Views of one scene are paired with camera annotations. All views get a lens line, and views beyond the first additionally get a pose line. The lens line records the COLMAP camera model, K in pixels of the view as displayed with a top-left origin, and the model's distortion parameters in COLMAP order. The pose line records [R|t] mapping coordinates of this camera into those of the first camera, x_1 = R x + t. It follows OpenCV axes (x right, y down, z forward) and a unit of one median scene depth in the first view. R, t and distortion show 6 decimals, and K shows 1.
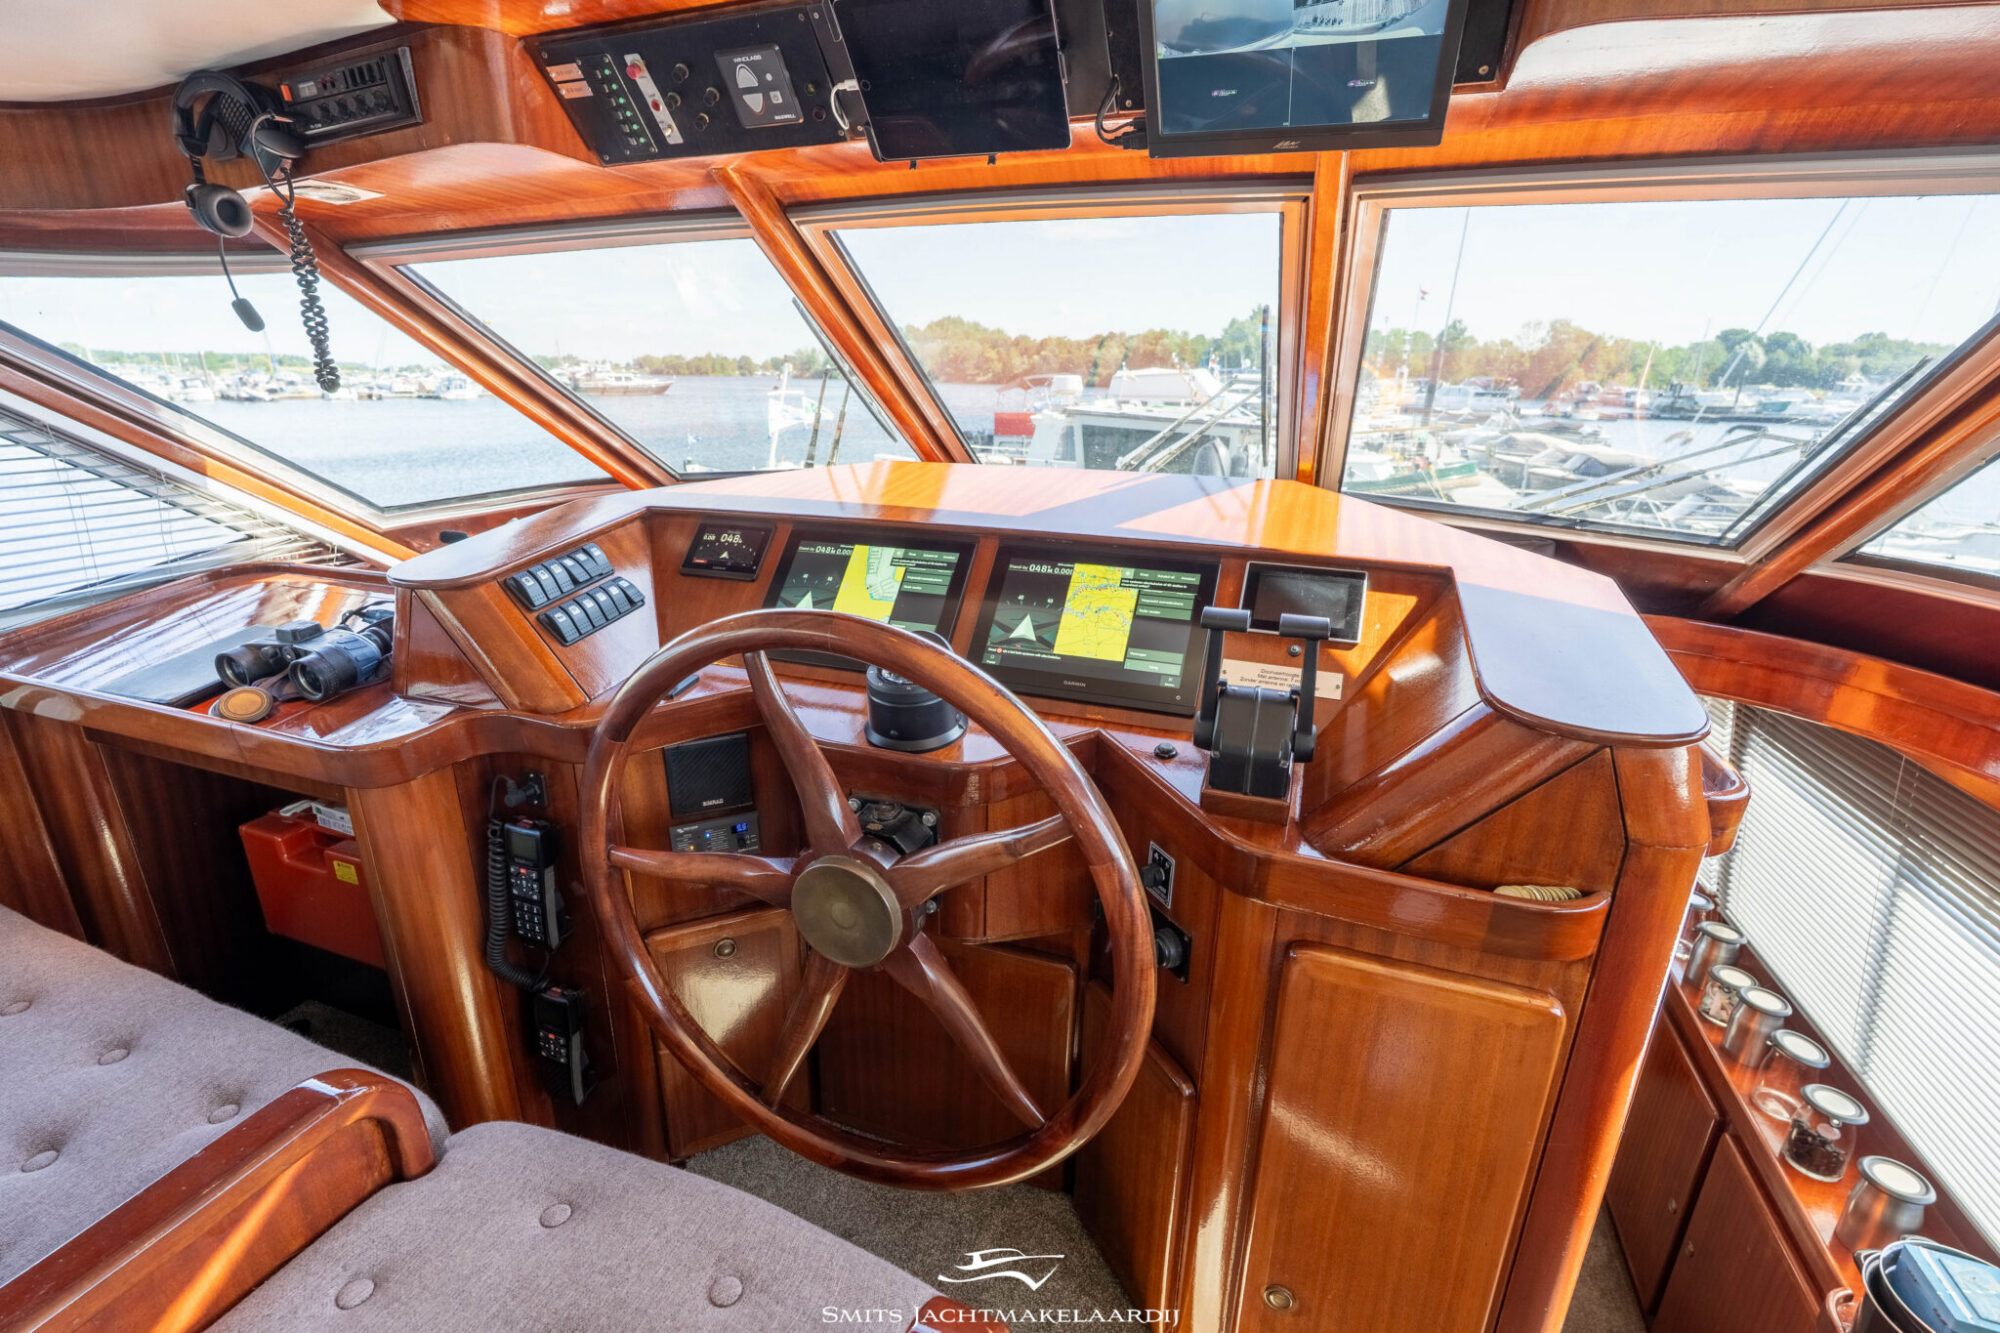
lens RADIAL K [[878.8, 0, 997.5], [0, 878.8, 670.9], [0, 0, 1]] dist [-0.003111, -0.000770]
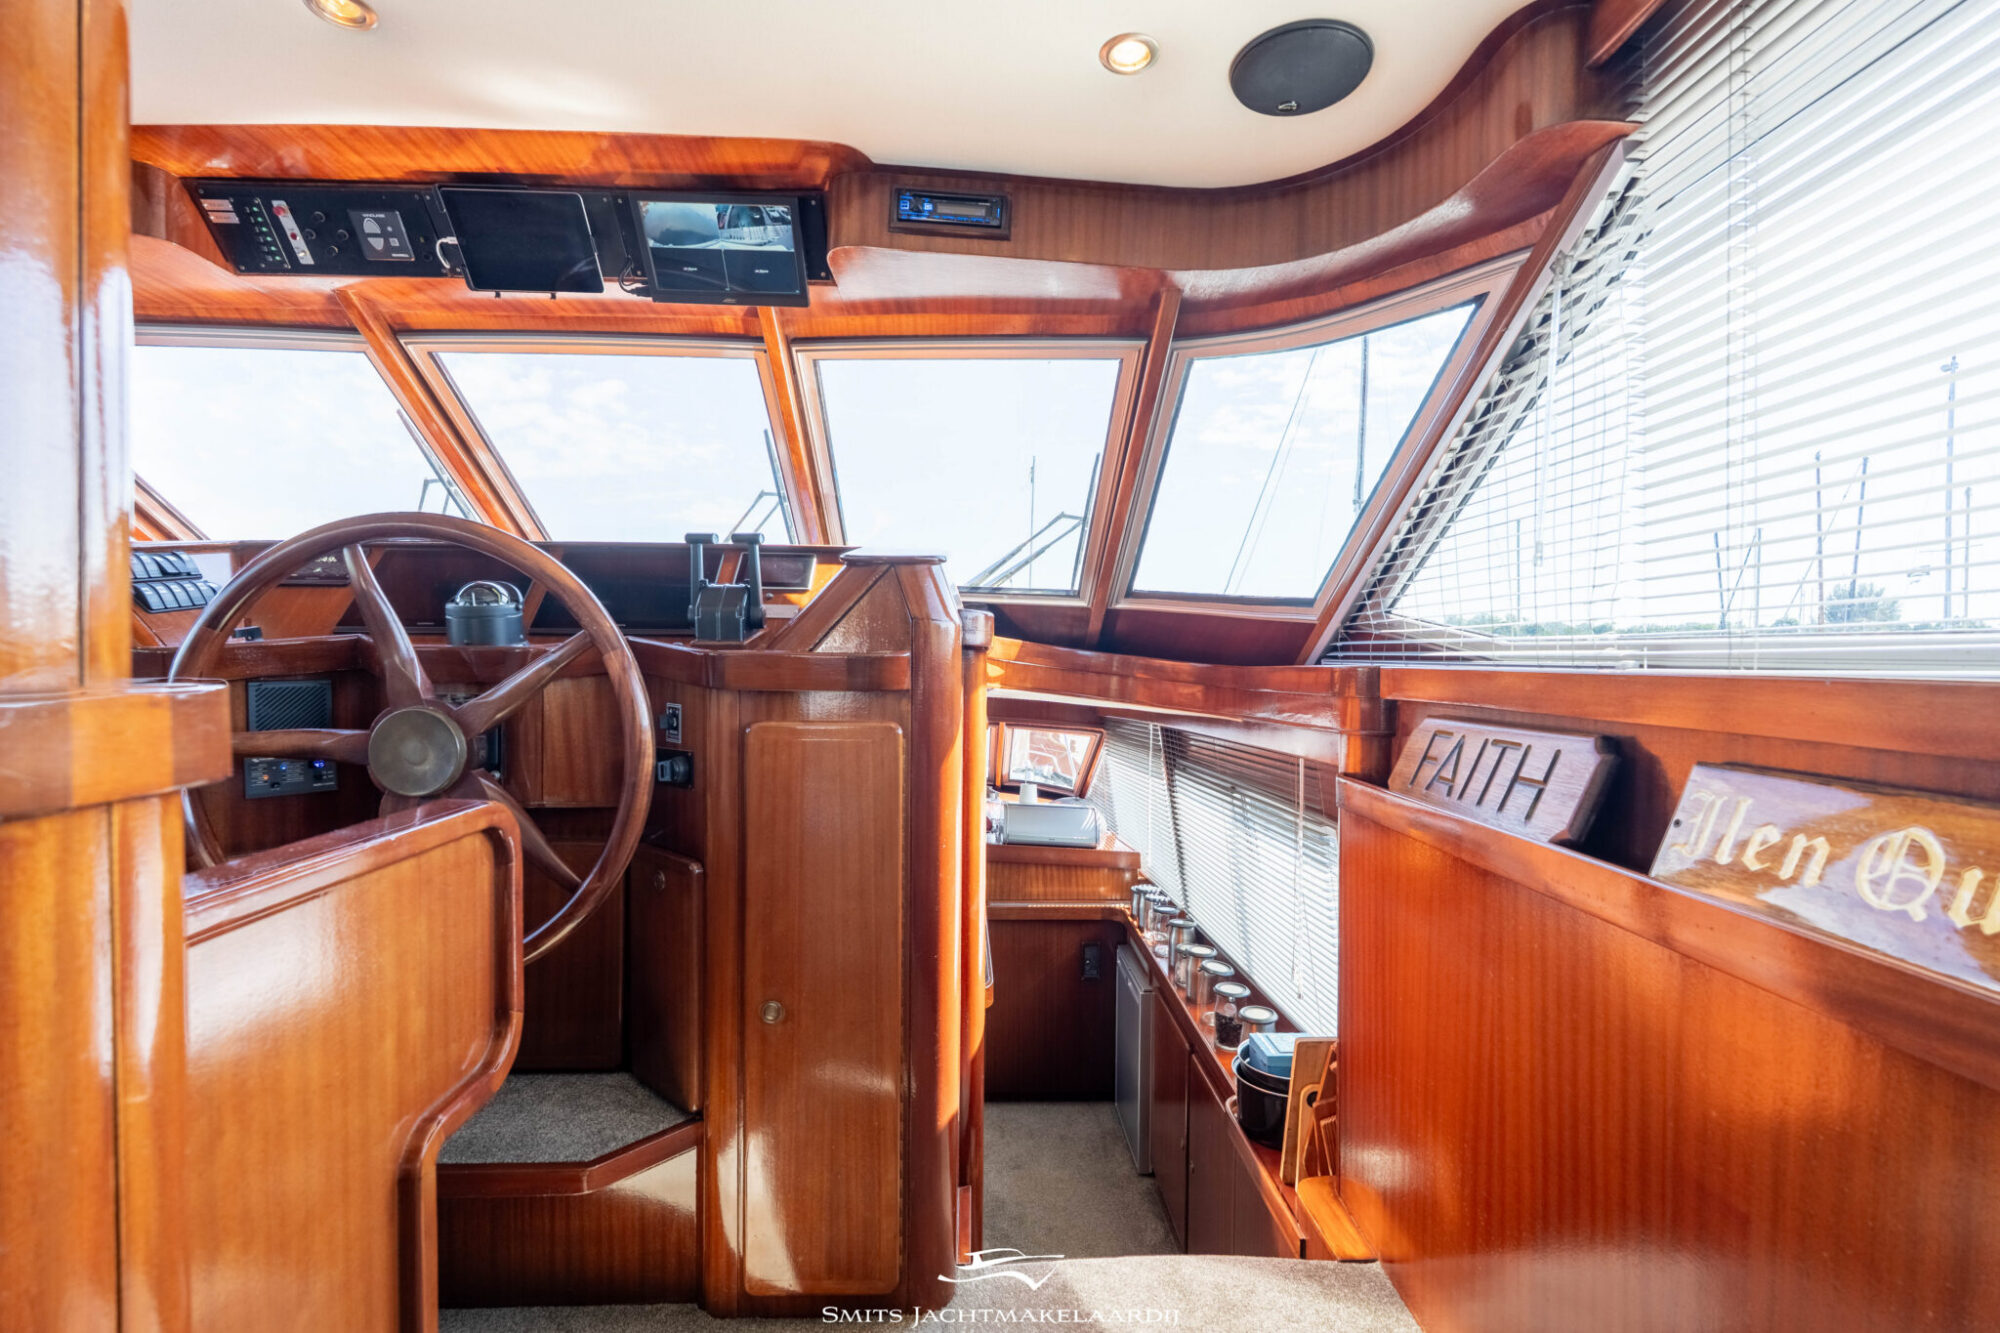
lens RADIAL K [[883.7, 0, 1001.8], [0, 883.7, 666.9], [0, 0, 1]] dist [-0.000597, -0.000339]
pose [[0.924679, -0.011529, 0.380572, 0.110816], [0.125746, 0.952704, -0.276665, 0.516600], [-0.359383, 0.303682, 0.882395, -0.429475]]
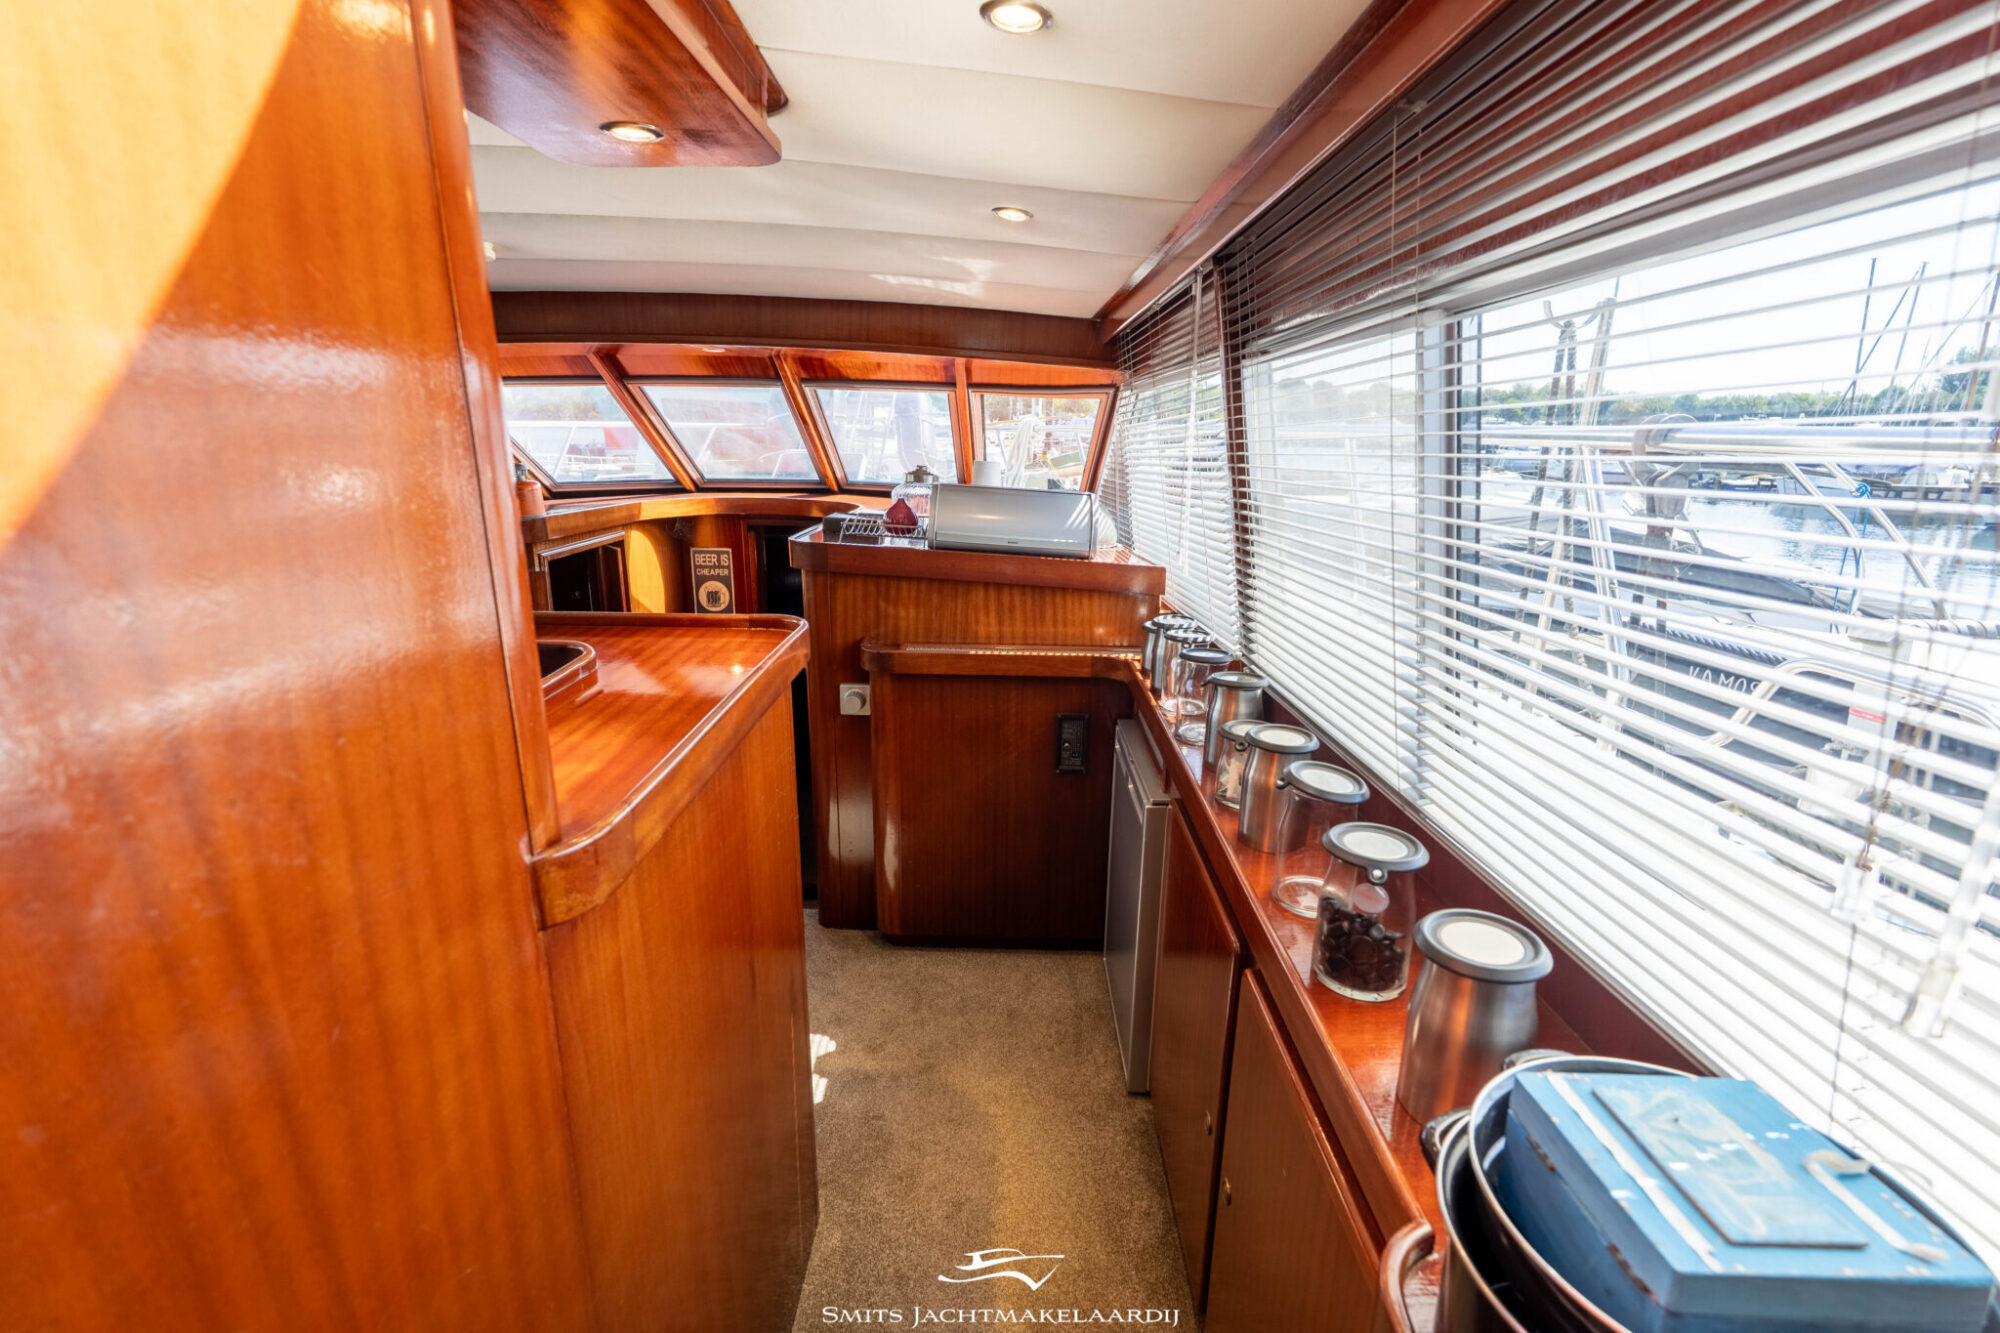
lens RADIAL K [[878.8, 0, 997.5], [0, 878.8, 670.9], [0, 0, 1]] dist [-0.003111, -0.000770]
pose [[0.943768, -0.091536, 0.317685, 0.880701], [0.106760, 0.993807, -0.030811, 0.572861], [-0.312897, 0.062994, 0.947696, 0.851496]]
